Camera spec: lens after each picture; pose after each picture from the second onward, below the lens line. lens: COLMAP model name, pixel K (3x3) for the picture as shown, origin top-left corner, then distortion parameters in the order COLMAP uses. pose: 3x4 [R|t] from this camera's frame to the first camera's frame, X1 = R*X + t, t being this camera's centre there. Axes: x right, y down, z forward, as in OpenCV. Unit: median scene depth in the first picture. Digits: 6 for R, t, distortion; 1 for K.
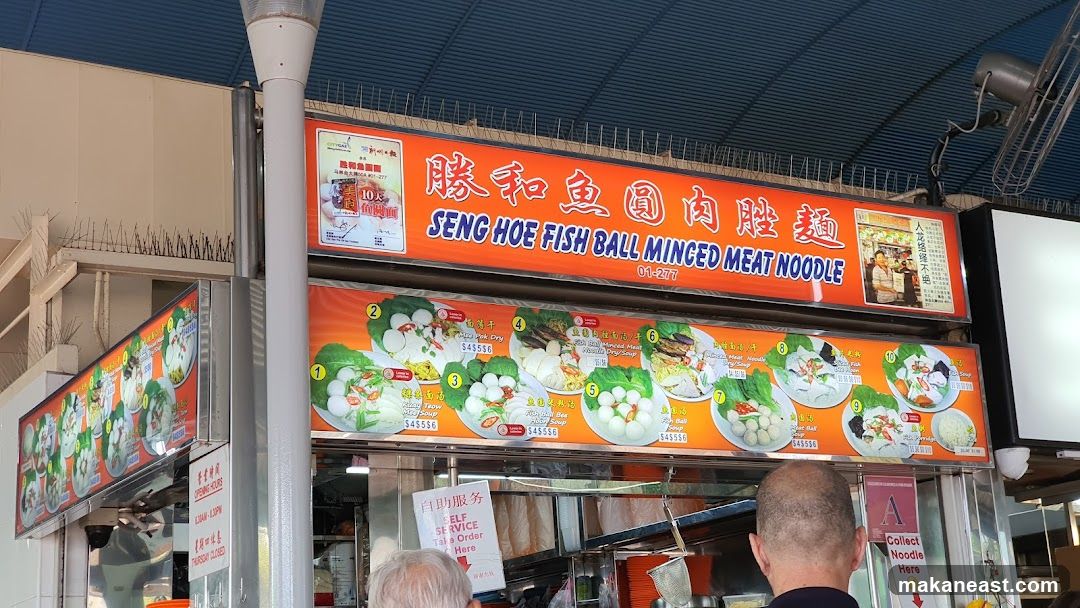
lens RADIAL K [[1588.6, 0, 540.0], [0, 1588.6, 304.0], [0, 0, 1]] dist [-0.130876, 1.524959]
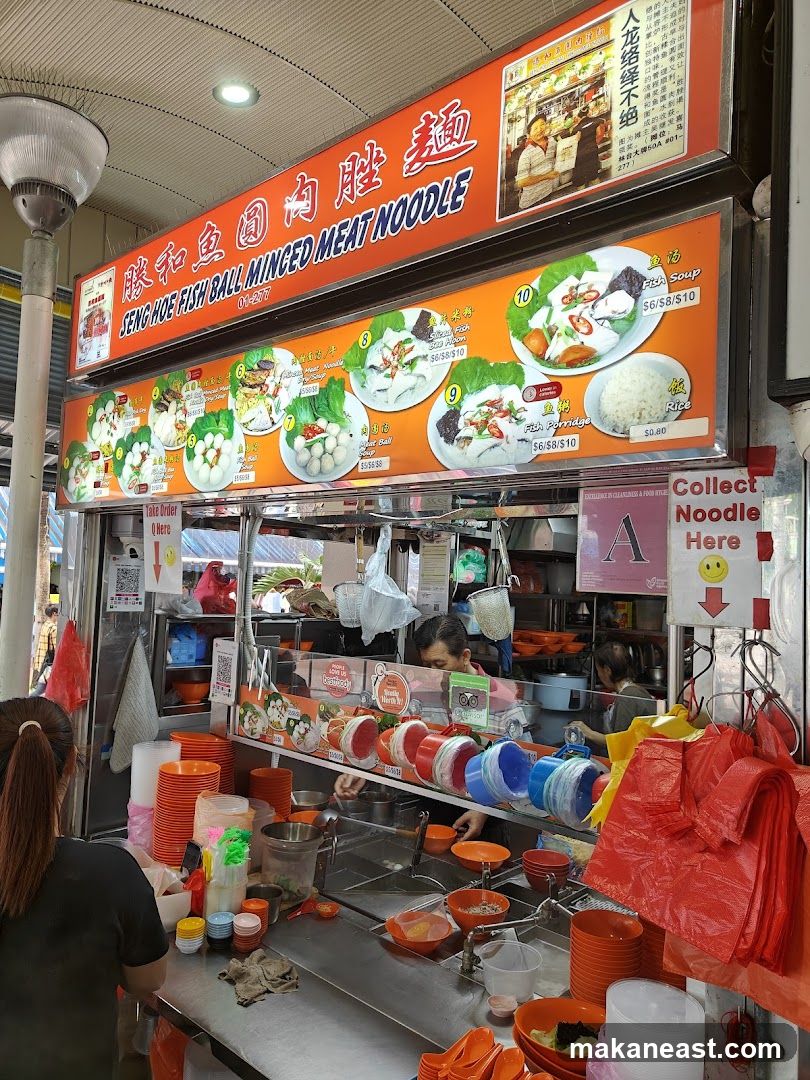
lens RADIAL K [[757.7, 0, 405.0], [0, 757.7, 540.0], [0, 0, 1]] dist [0.006021, 0.007462]
pose [[0.305376, 0.010419, -0.952175, 0.526341], [0.185608, 0.980109, 0.070252, 0.104127], [0.933967, -0.198185, 0.297368, 0.930213]]
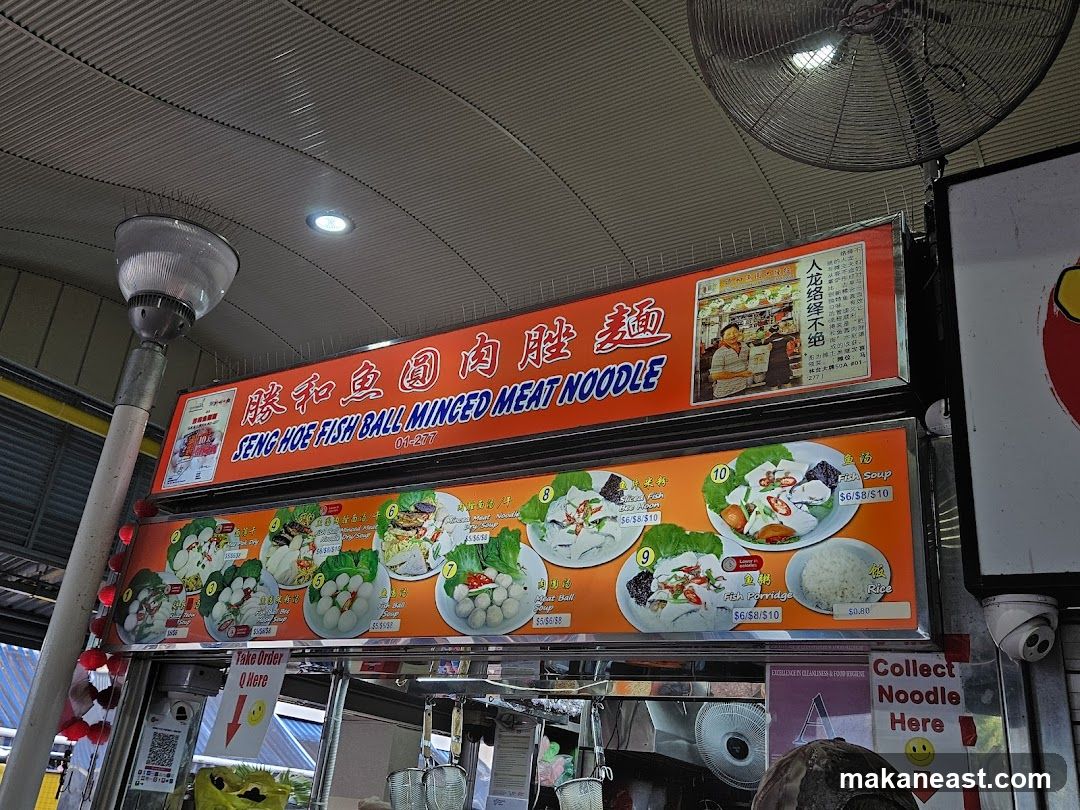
lens RADIAL K [[939.2, 0, 540.0], [0, 939.2, 405.0], [0, 0, 1]] dist [0.091657, -0.100823]
pose [[0.443656, -0.271206, -0.854176, 0.575478], [0.107514, 0.962335, -0.249705, 0.103706], [0.889725, 0.018947, 0.456104, 0.823643]]
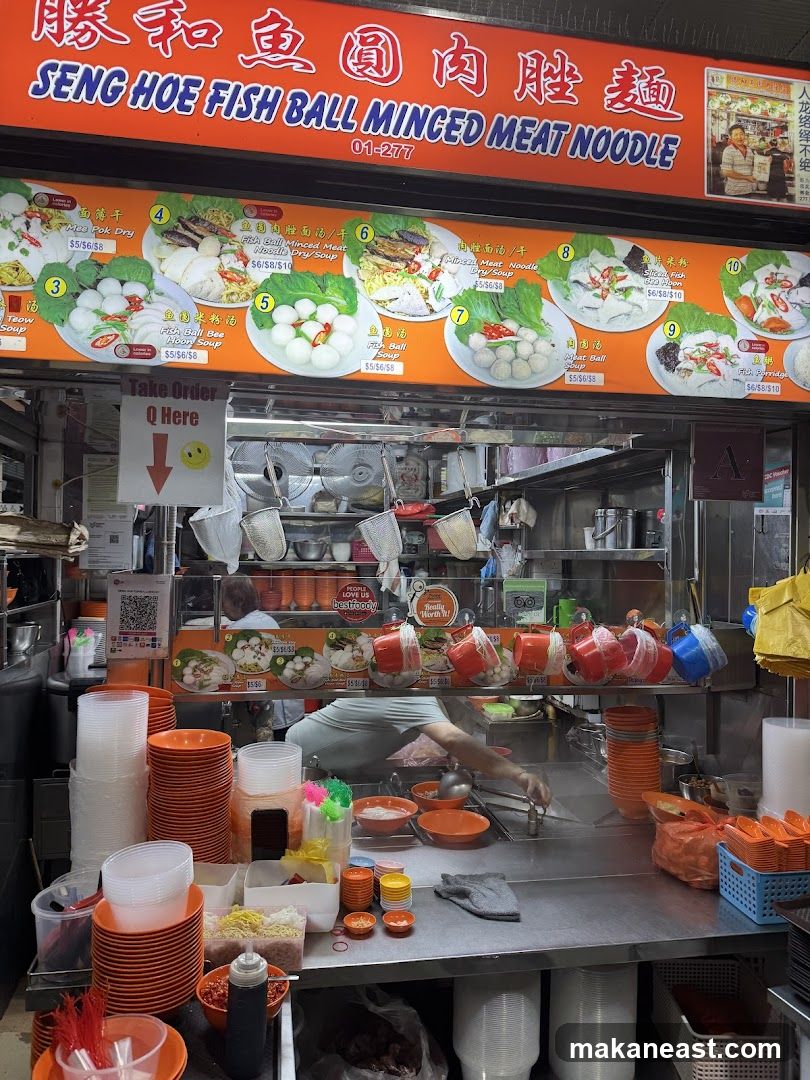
lens RADIAL K [[837.6, 0, 405.0], [0, 837.6, 540.0], [0, 0, 1]] dist [0.001038, -0.013843]
pose [[0.944338, 0.062642, -0.322958, 0.228820], [0.018463, 0.970064, 0.242145, 0.066311], [0.328459, -0.234630, 0.914912, 0.592972]]
